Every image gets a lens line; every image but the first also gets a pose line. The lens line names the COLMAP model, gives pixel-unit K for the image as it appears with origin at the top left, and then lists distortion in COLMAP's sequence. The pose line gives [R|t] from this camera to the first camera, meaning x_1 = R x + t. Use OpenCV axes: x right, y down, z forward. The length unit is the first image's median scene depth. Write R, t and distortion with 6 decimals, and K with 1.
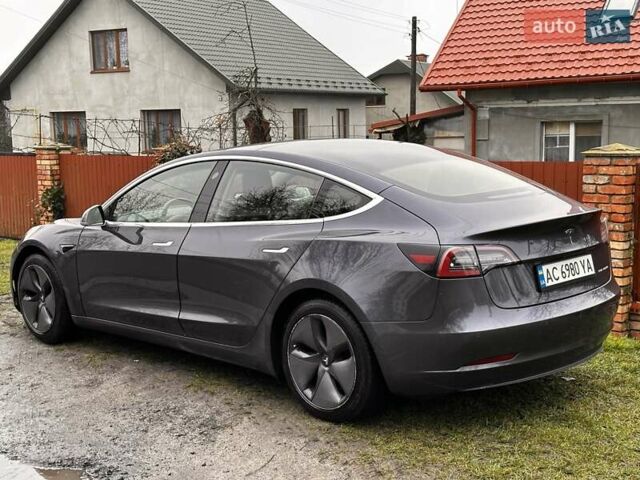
lens RADIAL K [[946.9, 0, 321.3], [0, 946.9, 240.6], [0, 0, 1]] dist [0.137790, 0.000000]
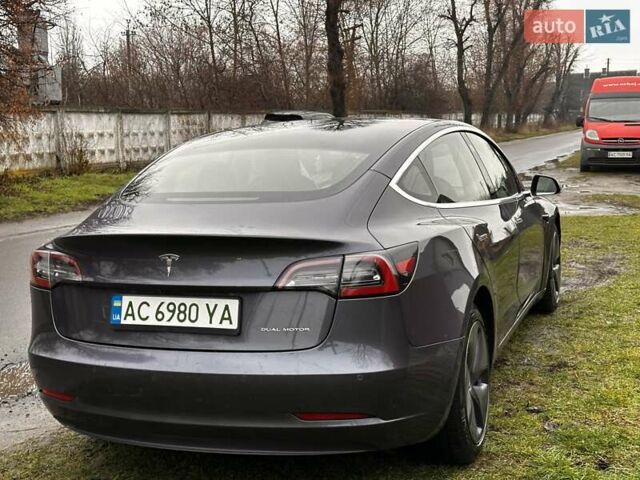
lens RADIAL K [[898.3, 0, 305.8], [0, 898.3, 243.7], [0, 0, 1]] dist [0.148998, 0.000000]
pose [[0.394640, 0.135527, -0.908786, 0.755742], [-0.094173, 0.989820, 0.106717, -0.083501], [0.913997, 0.043468, 0.403385, 0.693373]]
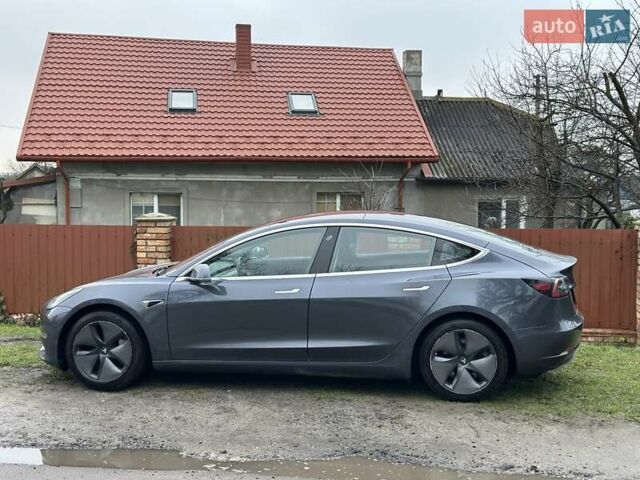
lens RADIAL K [[898.3, 0, 321.8], [0, 898.3, 237.4], [0, 0, 1]] dist [0.148998, 0.000000]
pose [[0.803175, -0.011028, 0.595640, -0.877954], [0.053142, 0.997169, -0.053196, -0.002343], [-0.593368, 0.074379, 0.801488, -0.013472]]
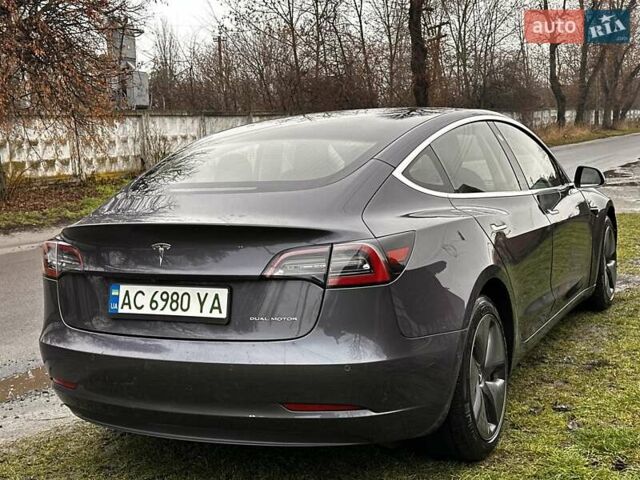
lens RADIAL K [[898.3, 0, 305.2], [0, 898.3, 239.1], [0, 0, 1]] dist [0.148998, 0.000000]
pose [[0.297641, 0.128365, -0.946009, 0.773102], [-0.081444, 0.990721, 0.108807, -0.080530], [0.951198, 0.044661, 0.305334, 0.754815]]
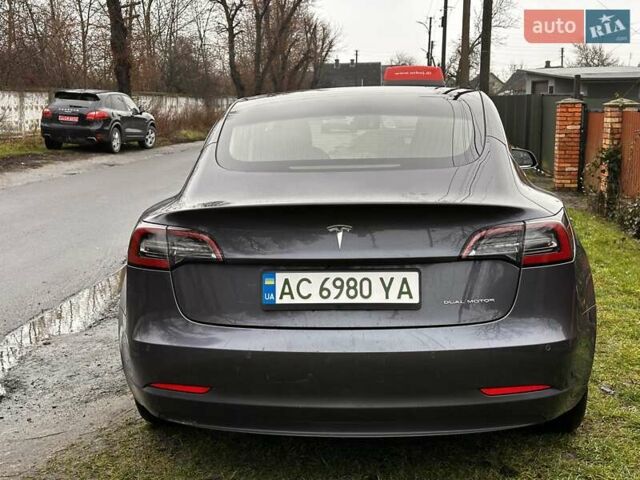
lens RADIAL K [[898.3, 0, 307.4], [0, 898.3, 235.1], [0, 0, 1]] dist [0.148998, 0.000000]
pose [[0.633625, 0.128534, -0.762888, 0.595564], [-0.097129, 0.991516, 0.086383, -0.046520], [0.767519, 0.019364, 0.640734, 0.501034]]
